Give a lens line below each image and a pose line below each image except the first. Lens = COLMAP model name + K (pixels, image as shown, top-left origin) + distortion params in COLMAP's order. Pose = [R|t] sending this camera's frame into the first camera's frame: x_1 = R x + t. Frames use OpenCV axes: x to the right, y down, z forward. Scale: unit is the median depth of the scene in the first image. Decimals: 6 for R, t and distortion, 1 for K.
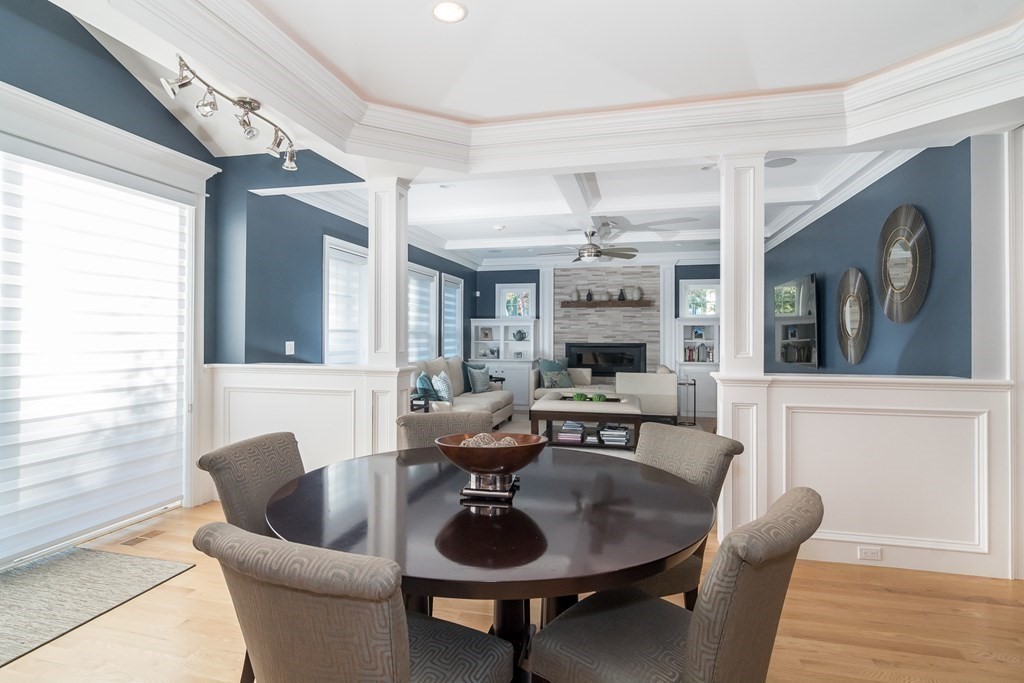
lens RADIAL K [[533.6, 0, 479.9], [0, 533.6, 328.2], [0, 0, 1]] dist [0.008478, 0.000157]
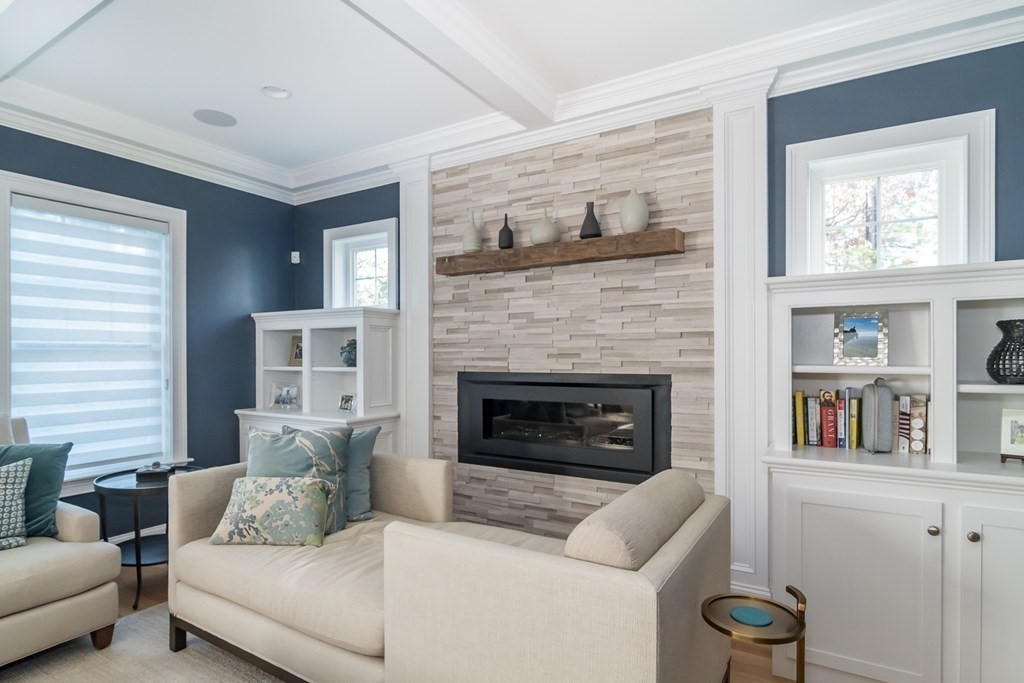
lens RADIAL K [[535.8, 0, 504.2], [0, 535.8, 351.6], [0, 0, 1]] dist [-0.000415, 0.000315]
pose [[0.963887, -0.008265, -0.266184, 0.300907], [0.011120, 0.999896, 0.009219, 0.011033], [0.266080, -0.011846, 0.963878, 0.680498]]
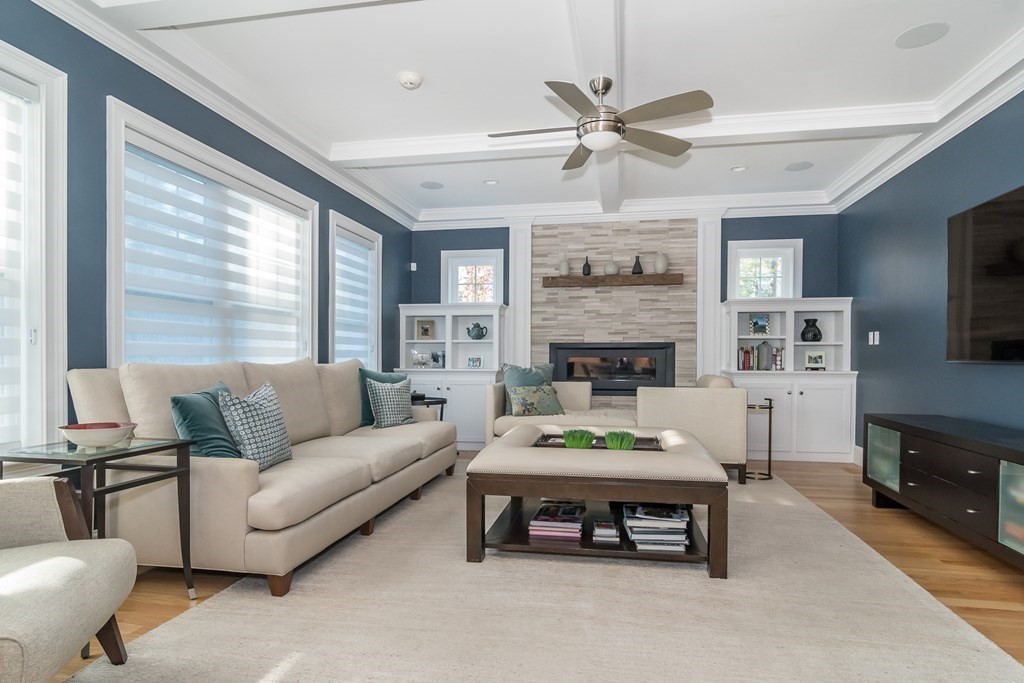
lens RADIAL K [[533.6, 0, 516.6], [0, 533.6, 361.1], [0, 0, 1]] dist [0.008478, 0.000157]
pose [[0.995564, -0.000218, 0.094091, 0.064004], [-0.001878, 0.999752, 0.022181, 0.036675], [-0.094072, -0.022260, 0.995317, 0.384374]]
